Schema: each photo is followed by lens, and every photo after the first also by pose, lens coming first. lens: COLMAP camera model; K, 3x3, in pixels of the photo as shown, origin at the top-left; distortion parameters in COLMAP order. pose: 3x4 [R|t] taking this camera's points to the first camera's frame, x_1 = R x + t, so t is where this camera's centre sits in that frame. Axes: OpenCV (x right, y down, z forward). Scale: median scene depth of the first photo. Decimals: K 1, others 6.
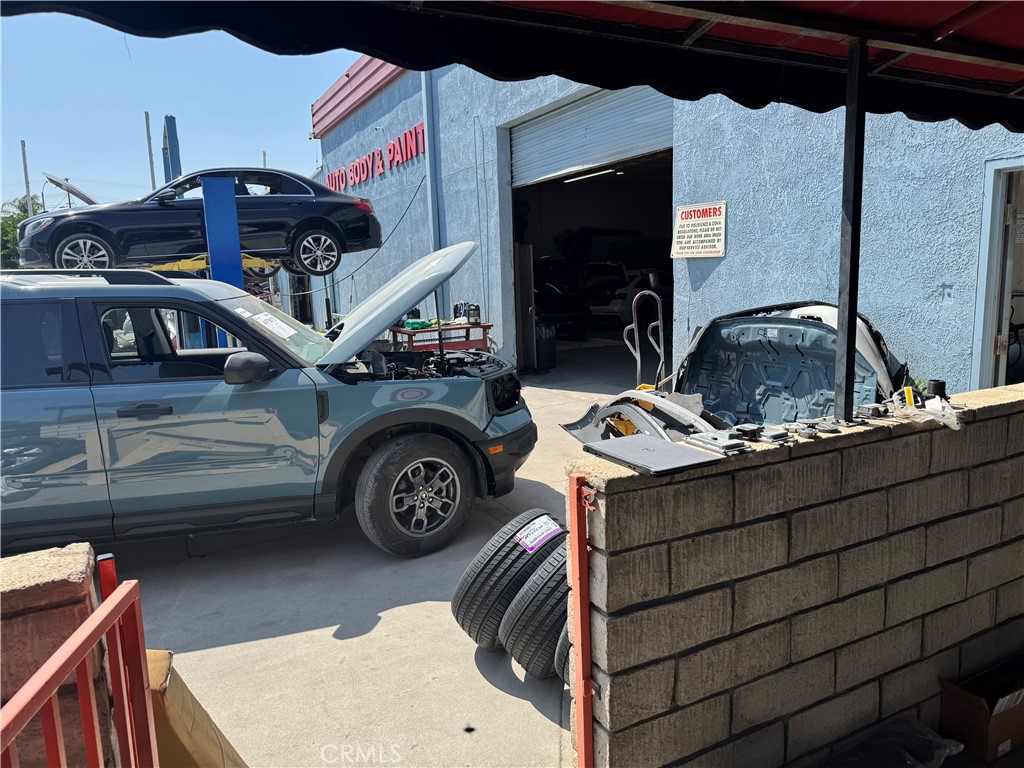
lens RADIAL K [[725.3, 0, 514.2], [0, 725.3, 385.4], [0, 0, 1]] dist [0.064426, -0.074931]
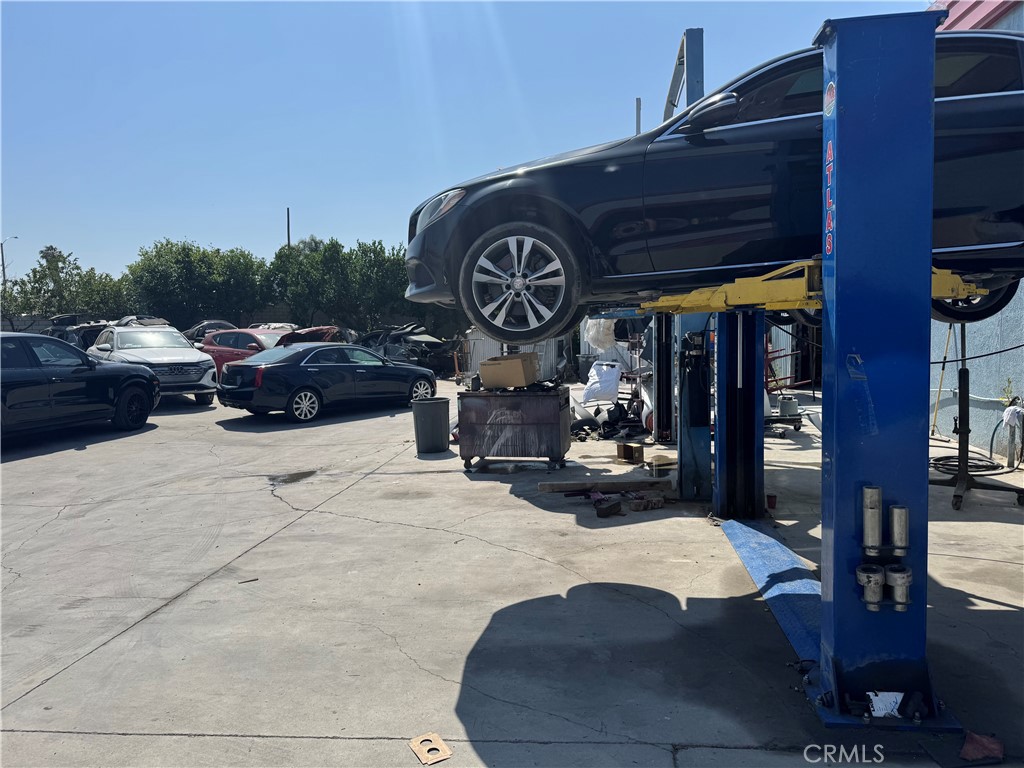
lens RADIAL K [[725.3, 0, 504.7], [0, 725.3, 382.8], [0, 0, 1]] dist [0.064426, -0.074931]
pose [[0.826803, 0.055803, -0.559717, -0.349626], [-0.092470, 0.995013, -0.037392, -0.096848], [0.554839, 0.082673, 0.827840, 0.649961]]
